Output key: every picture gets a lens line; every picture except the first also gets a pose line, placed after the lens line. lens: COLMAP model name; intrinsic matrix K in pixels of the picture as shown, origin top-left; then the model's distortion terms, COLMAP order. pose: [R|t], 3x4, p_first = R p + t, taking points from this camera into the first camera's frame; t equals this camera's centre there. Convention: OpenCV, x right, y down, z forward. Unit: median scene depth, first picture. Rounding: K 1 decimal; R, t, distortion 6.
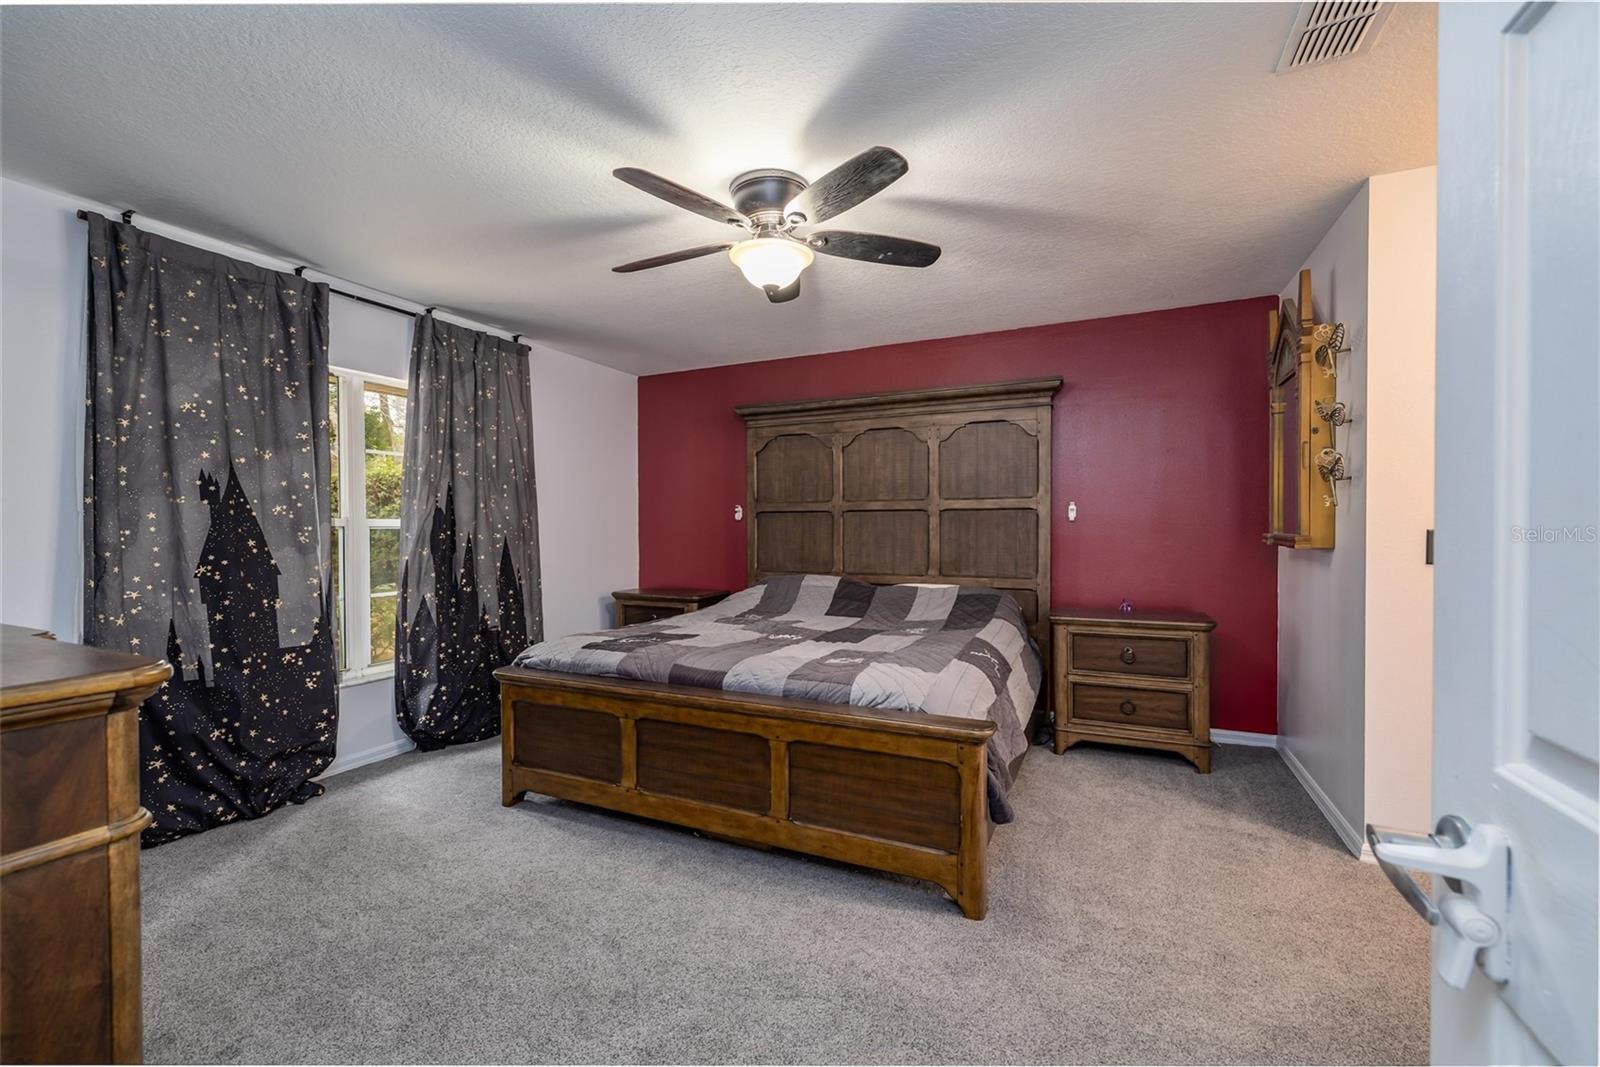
lens RADIAL K [[682.9, 0, 775.1], [0, 682.9, 532.8], [0, 0, 1]] dist [0.005332, -0.000725]
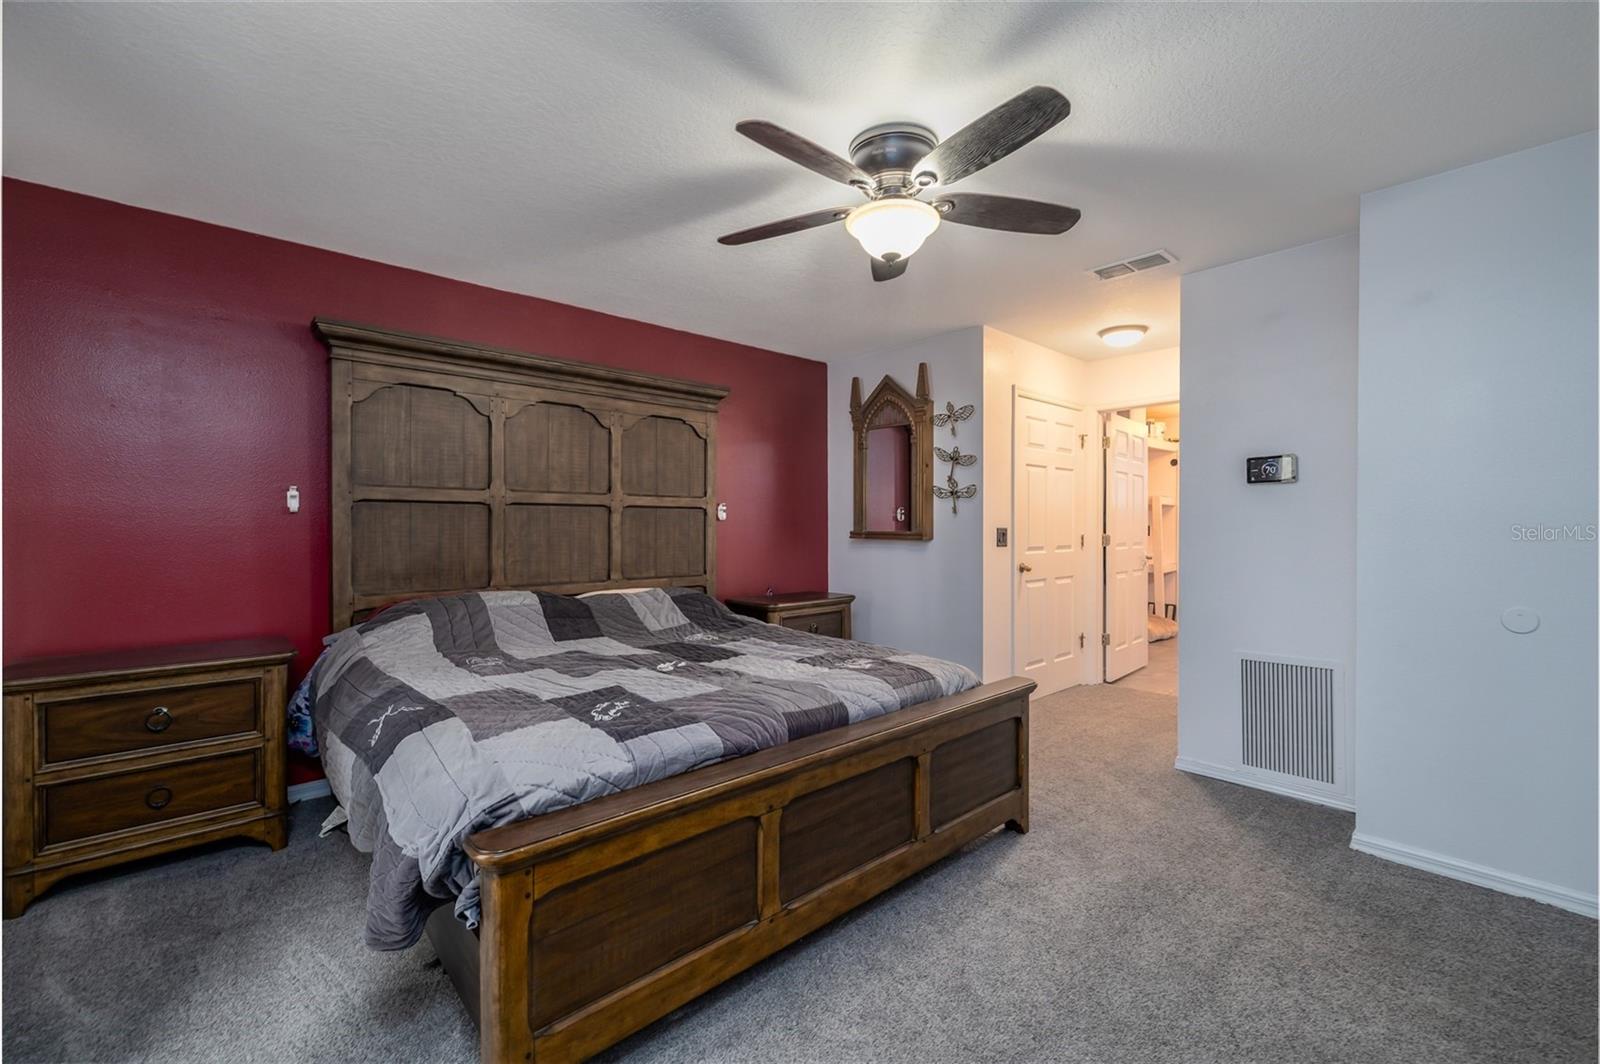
lens RADIAL K [[682.9, 0, 801.5], [0, 682.9, 526.4], [0, 0, 1]] dist [0.005332, -0.000725]
pose [[0.353094, 0.004873, 0.935575, -0.528059], [0.005859, 0.999955, -0.007419, 0.000826], [-0.935569, 0.008101, 0.353050, 0.471125]]
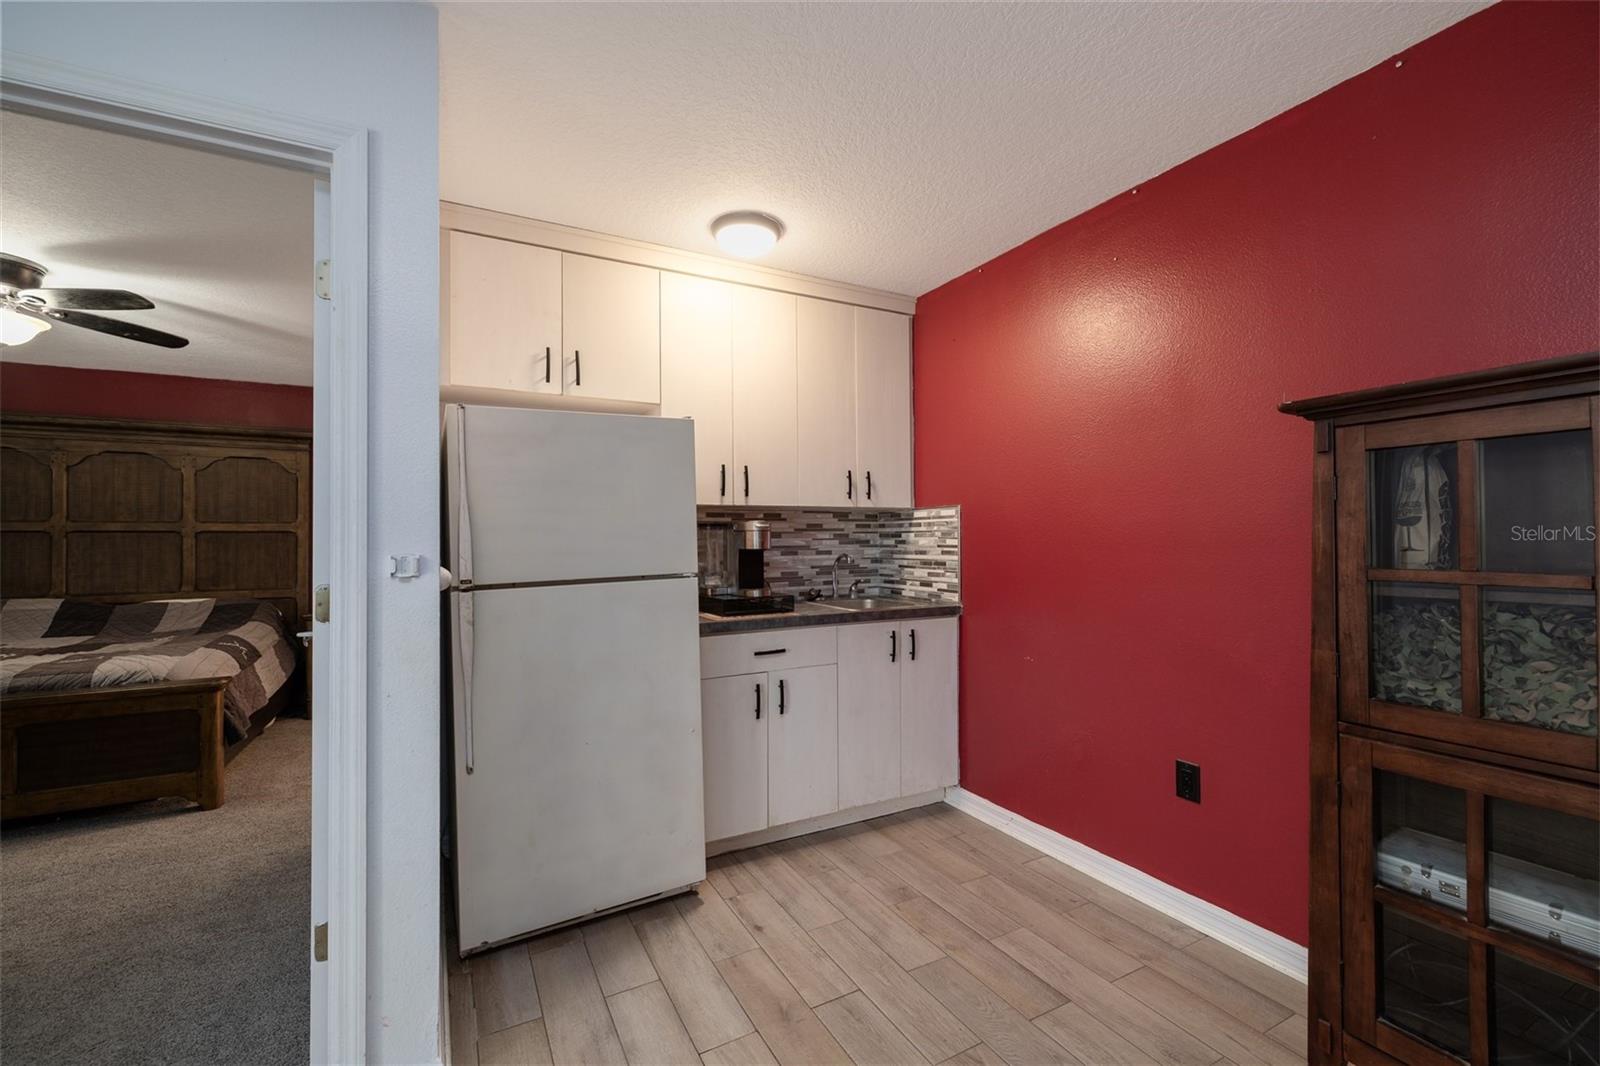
lens RADIAL K [[682.9, 0, 796.3], [0, 682.9, 532.8], [0, 0, 1]] dist [0.005332, -0.000725]
pose [[0.590919, 0.009918, 0.806670, -0.082186], [0.012218, 0.999700, -0.021242, 0.003676], [-0.806638, 0.022408, 0.590621, -0.455017]]
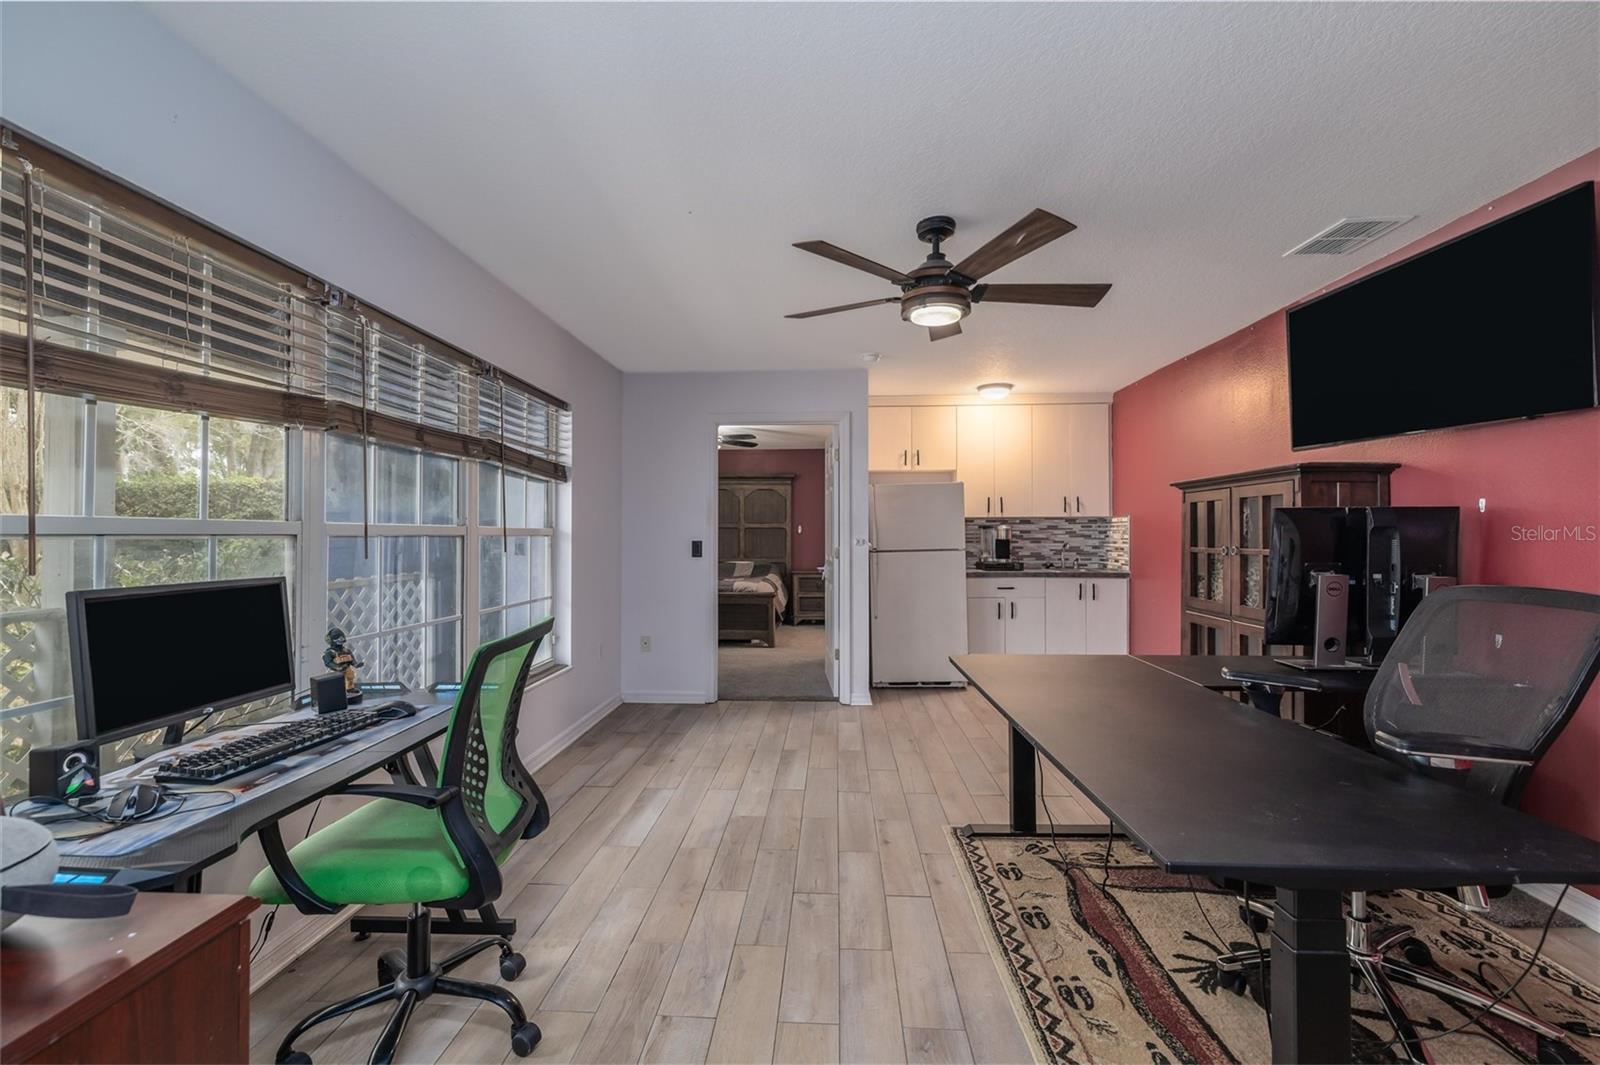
lens RADIAL K [[682.9, 0, 785.8], [0, 682.9, 533.3], [0, 0, 1]] dist [0.005332, -0.000725]
pose [[0.928248, 0.005016, 0.371929, -0.462426], [-0.000410, 0.999922, -0.012460, 0.010477], [-0.371963, 0.011413, 0.928178, -1.111660]]
